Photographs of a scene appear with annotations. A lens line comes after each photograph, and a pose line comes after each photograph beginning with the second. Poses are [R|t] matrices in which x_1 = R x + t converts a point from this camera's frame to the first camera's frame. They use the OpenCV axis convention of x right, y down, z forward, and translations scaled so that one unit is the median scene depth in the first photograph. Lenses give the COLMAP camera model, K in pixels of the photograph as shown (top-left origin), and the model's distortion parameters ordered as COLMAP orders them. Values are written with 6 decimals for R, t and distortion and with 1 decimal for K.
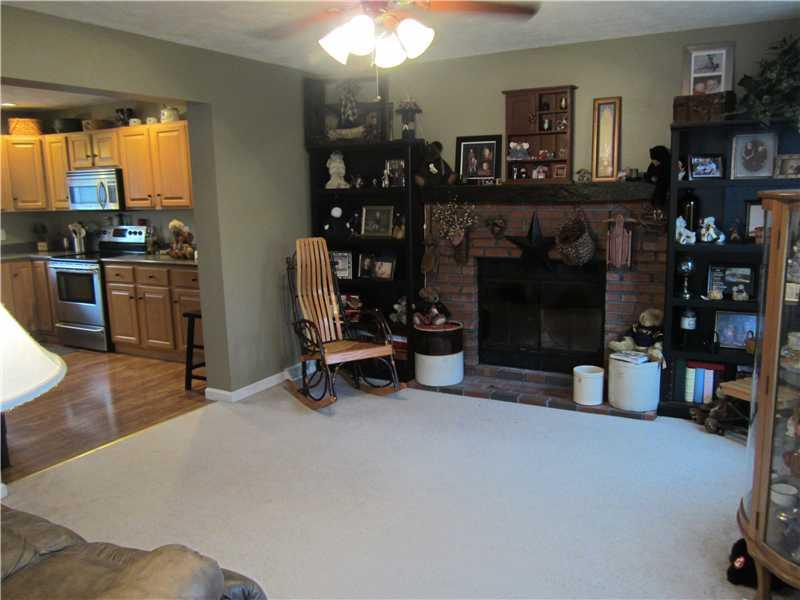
lens RADIAL K [[657.6, 0, 400.0], [0, 657.6, 300.0], [0, 0, 1]] dist [-0.009355, -0.006874]
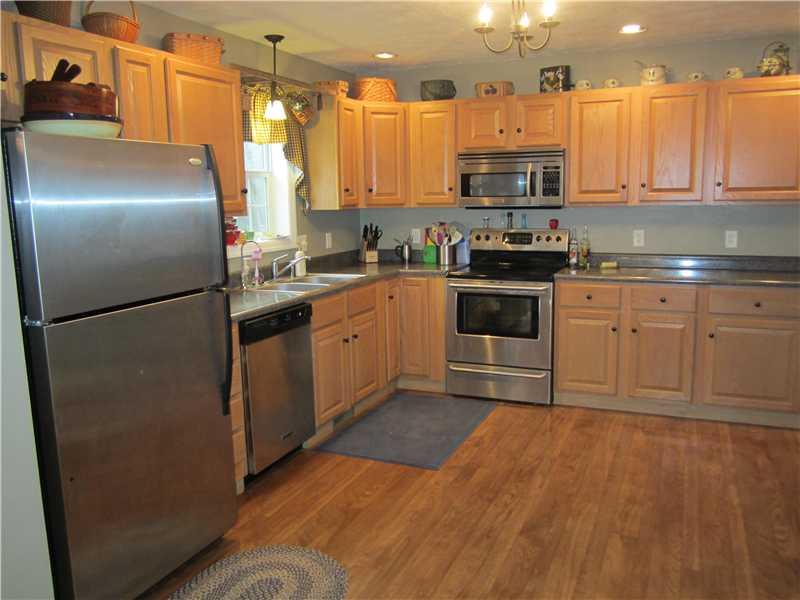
lens RADIAL K [[657.6, 0, 400.0], [0, 657.6, 300.0], [0, 0, 1]] dist [-0.009355, -0.006874]
pose [[0.994322, -0.009689, 0.105968, -0.642736], [0.010792, 0.999893, -0.009846, -0.027896], [-0.105861, 0.010934, 0.994321, 0.288753]]
